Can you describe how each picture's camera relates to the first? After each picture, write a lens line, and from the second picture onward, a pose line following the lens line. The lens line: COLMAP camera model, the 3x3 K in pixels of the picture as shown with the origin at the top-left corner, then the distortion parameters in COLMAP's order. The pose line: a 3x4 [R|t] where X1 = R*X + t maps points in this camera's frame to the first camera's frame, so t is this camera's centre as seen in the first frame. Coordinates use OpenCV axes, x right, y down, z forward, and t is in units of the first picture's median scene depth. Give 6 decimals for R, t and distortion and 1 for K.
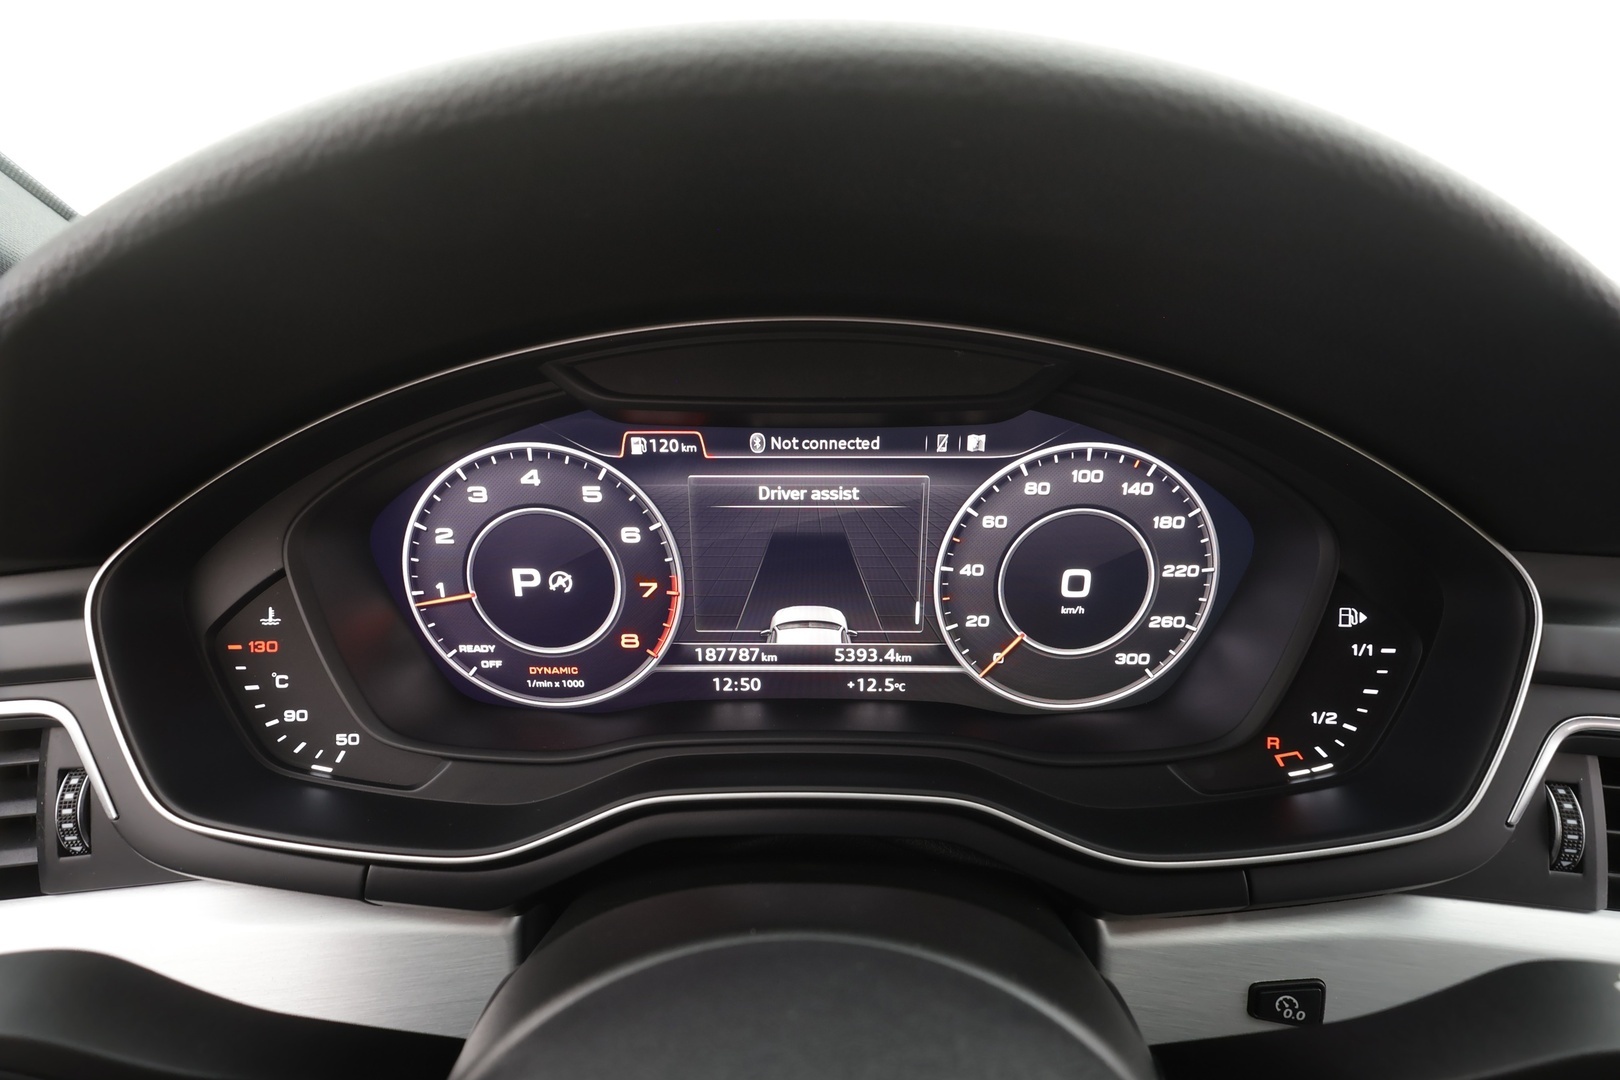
lens RADIAL K [[743.9, 0, 810.5], [0, 743.9, 546.5], [0, 0, 1]] dist [-0.006509, -0.000010]
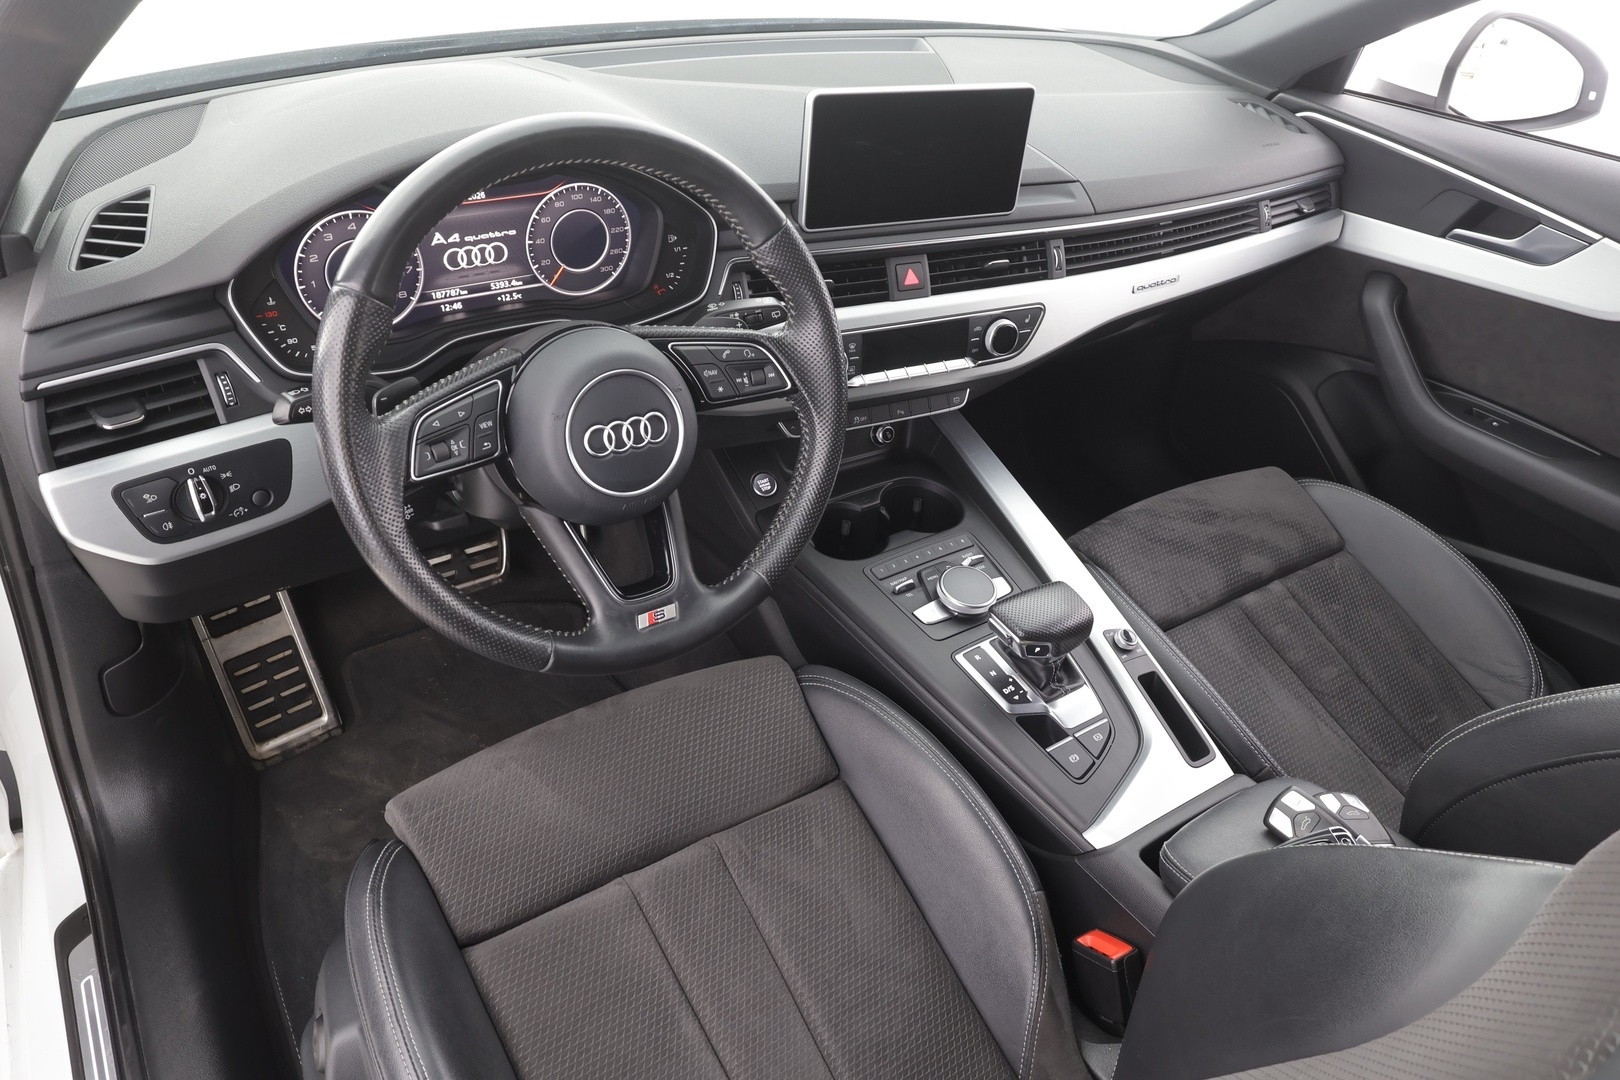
lens RADIAL K [[1124.7, 0, 817.2], [0, 1124.7, 534.6], [0, 0, 1]] dist [0.010840, 0.000023]
pose [[0.820438, -0.271881, 0.502953, -1.199118], [0.128516, 0.944882, 0.301135, -0.056796], [-0.557104, -0.182425, 0.810158, -2.778657]]
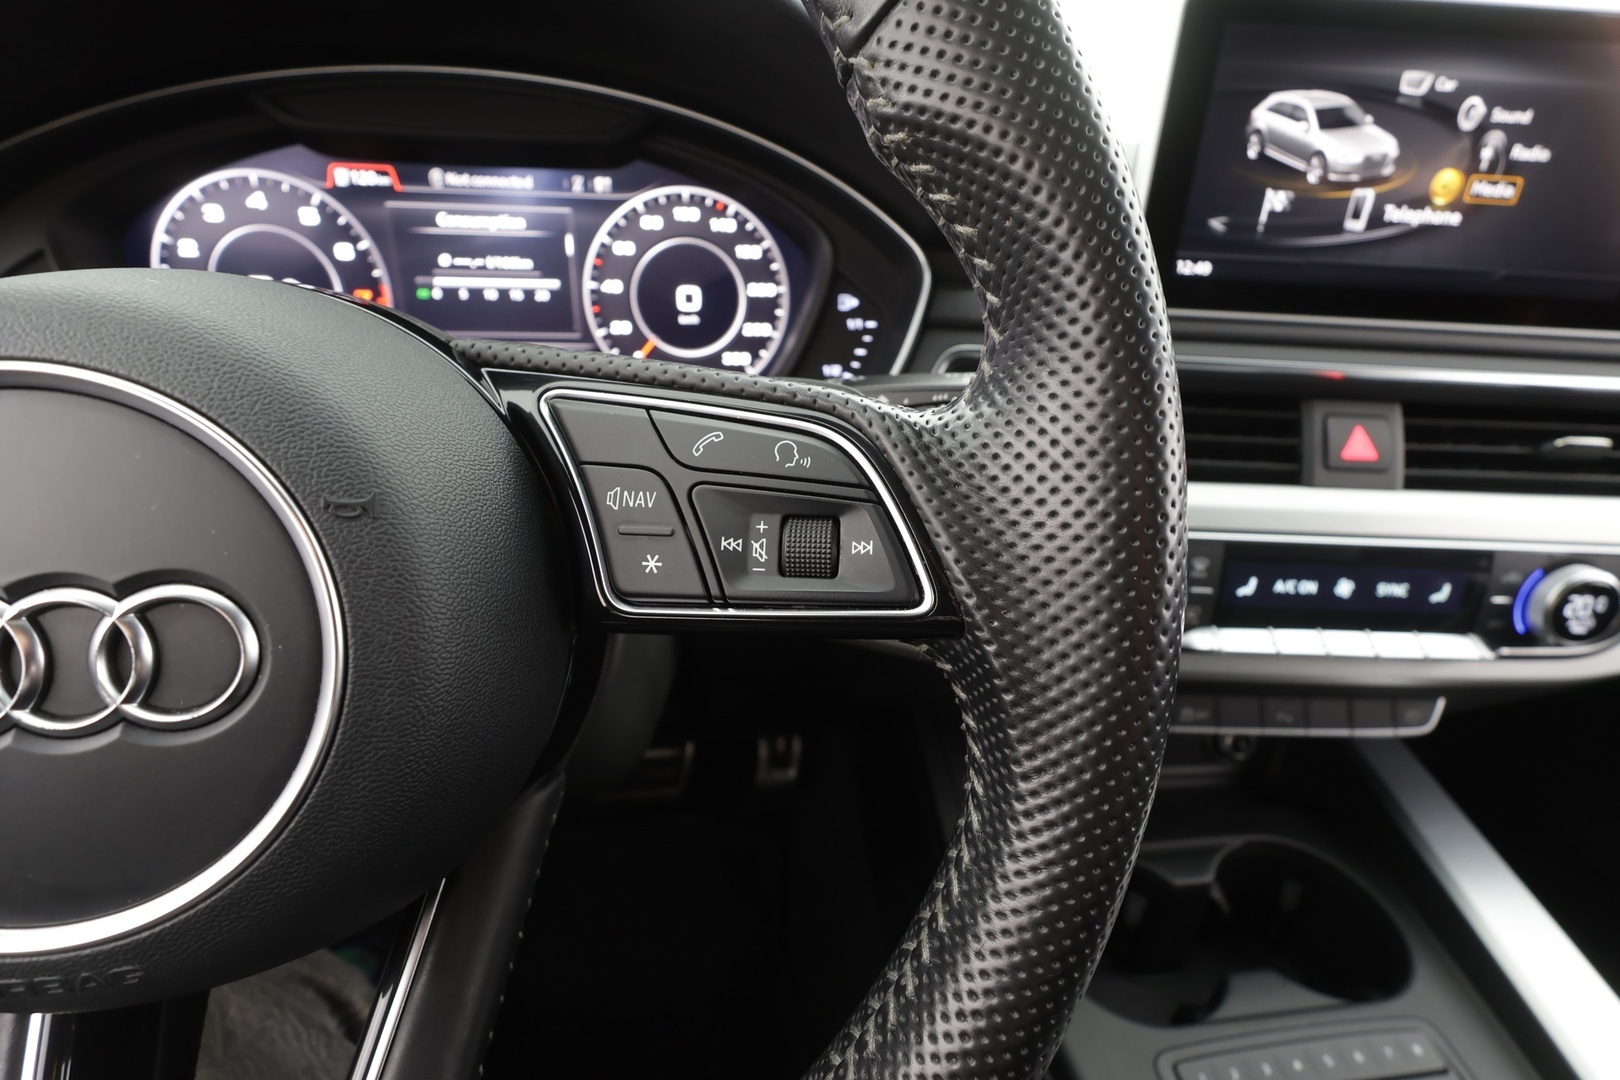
lens RADIAL K [[743.9, 0, 813.6], [0, 743.9, 548.0], [0, 0, 1]] dist [-0.006509, -0.000010]
pose [[0.988960, -0.024404, 0.146157, 0.383509], [0.015967, 0.998153, 0.058618, 0.452754], [-0.147318, -0.055637, 0.987523, -0.458731]]
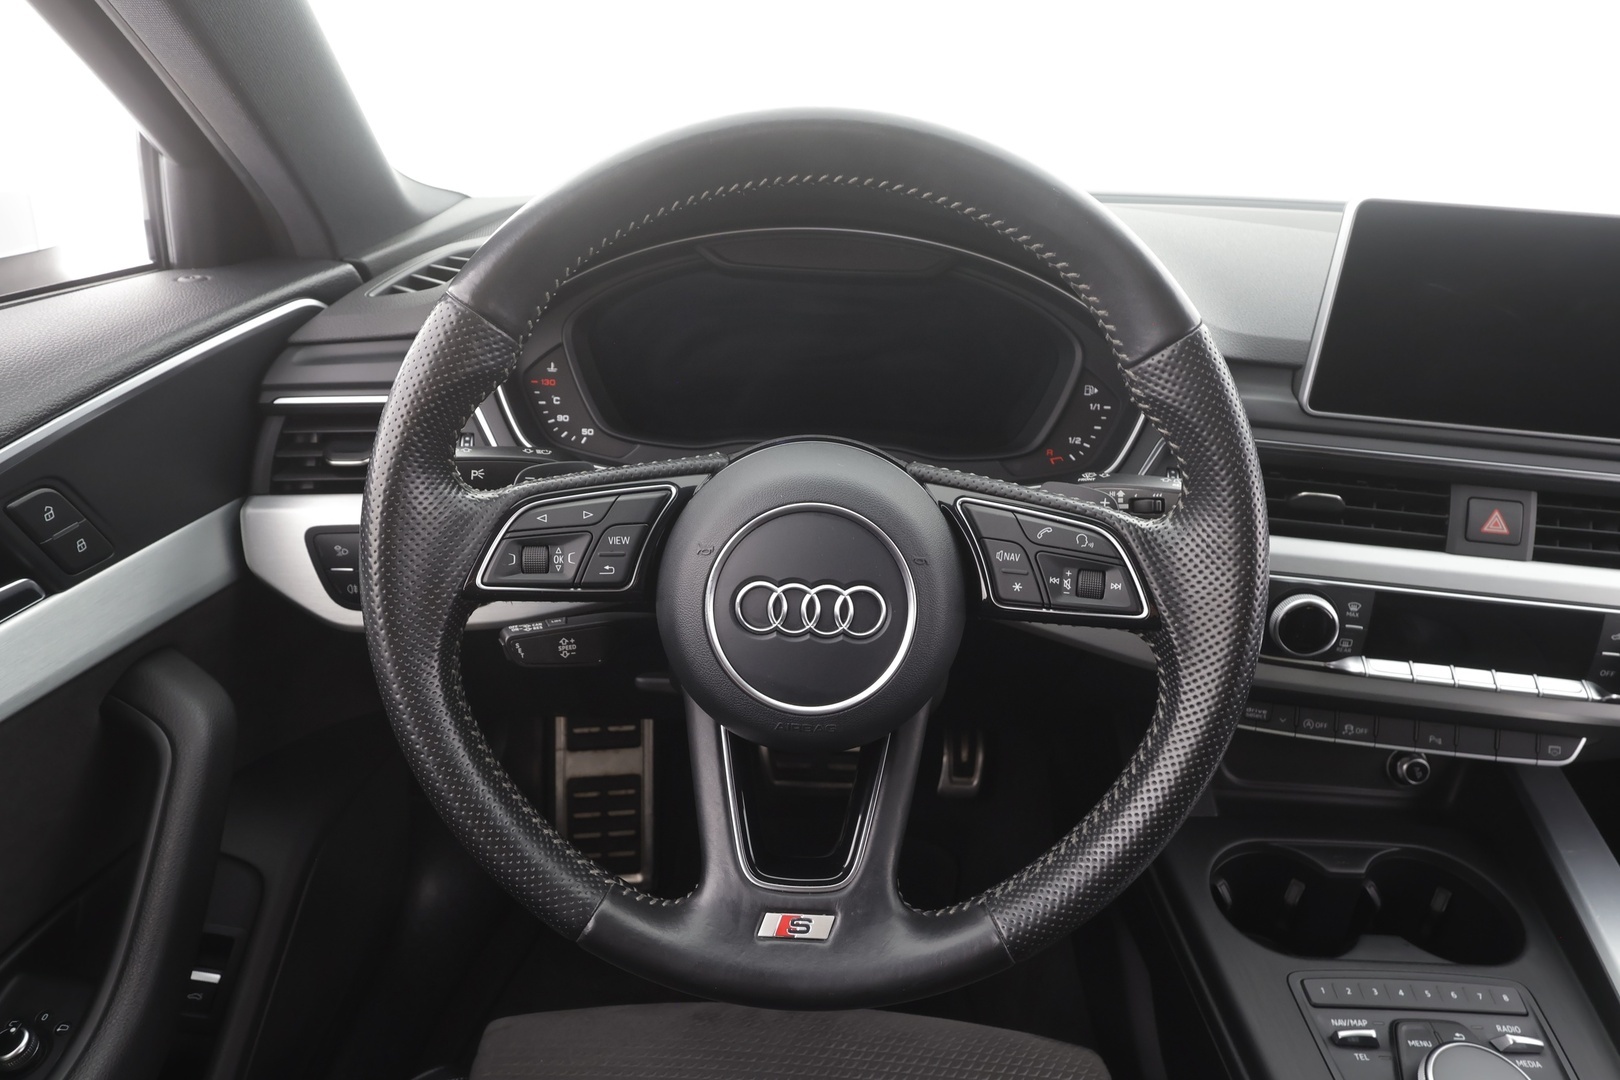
lens RADIAL K [[1027.4, 0, 808.3], [0, 1027.4, 539.5], [0, 0, 1]] dist [-0.002608, 0.000473]
pose [[0.999031, 0.043945, 0.002407, -0.024373], [-0.044009, 0.997029, 0.063220, 0.320315], [0.000379, -0.063264, 0.997997, -1.630599]]
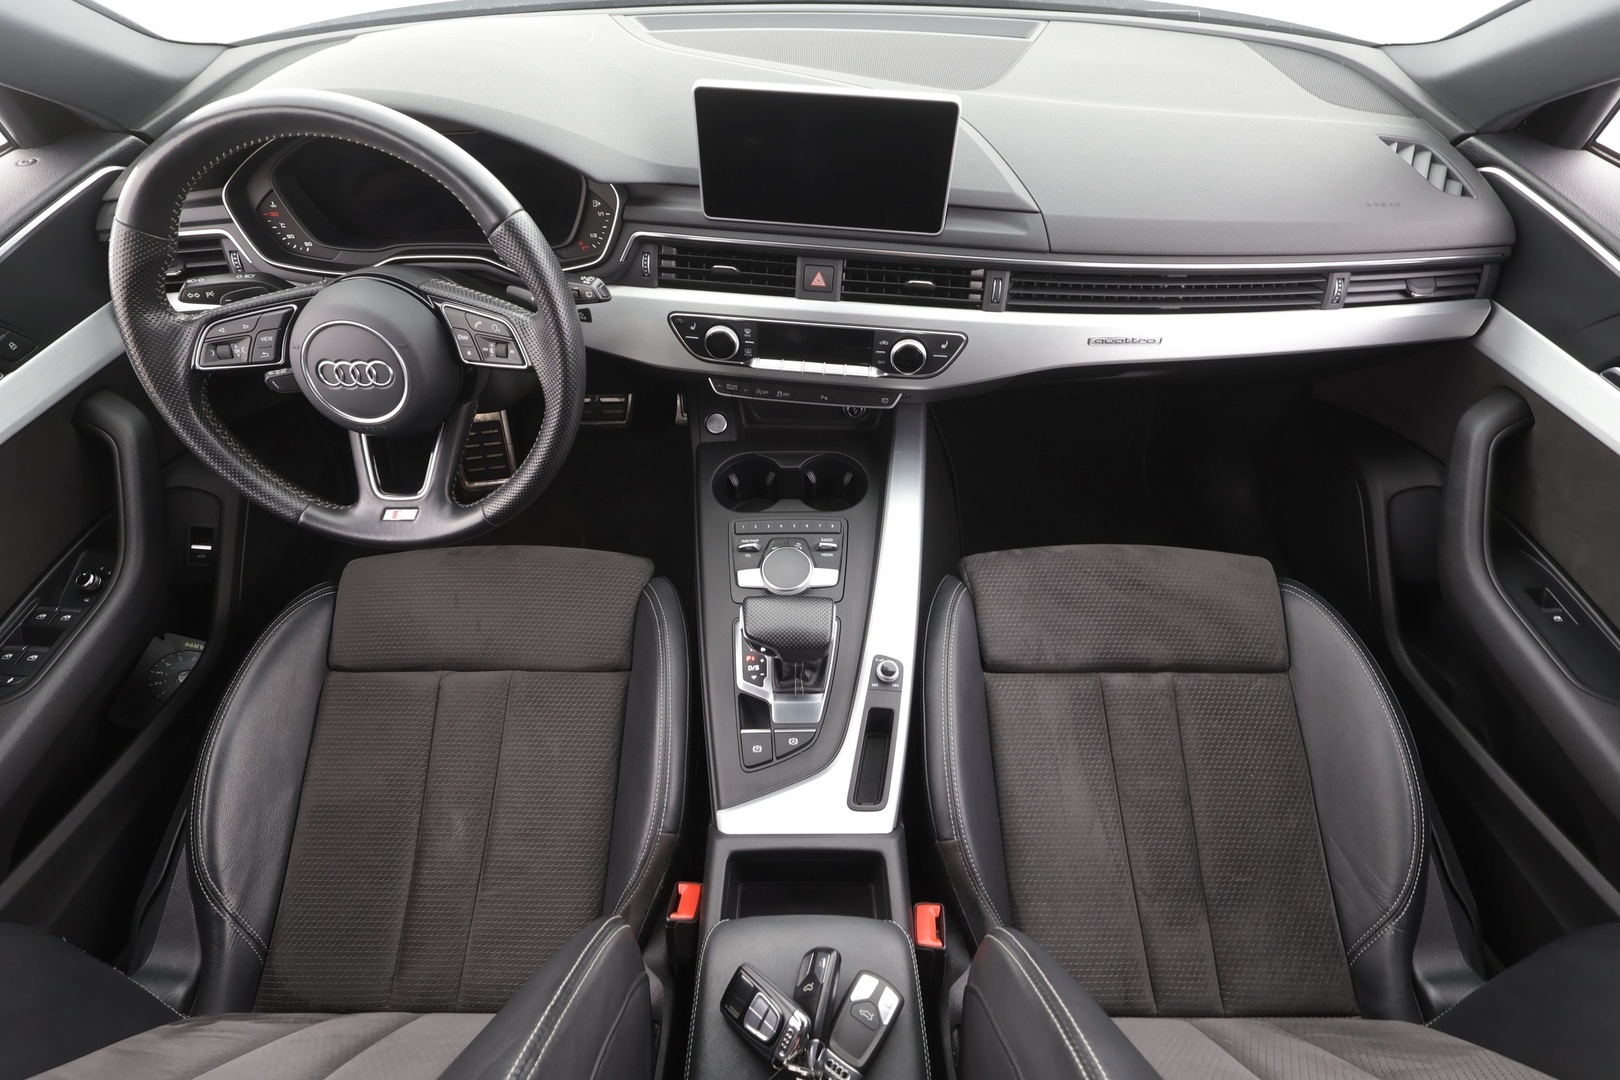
lens RADIAL K [[778.7, 0, 823.1], [0, 778.7, 544.6], [0, 0, 1]] dist [-0.006786, 0.004477]
pose [[0.999886, -0.008810, 0.012300, 1.527153], [0.001904, 0.879779, 0.475379, -0.194924], [-0.015009, -0.475301, 0.879695, -2.567783]]
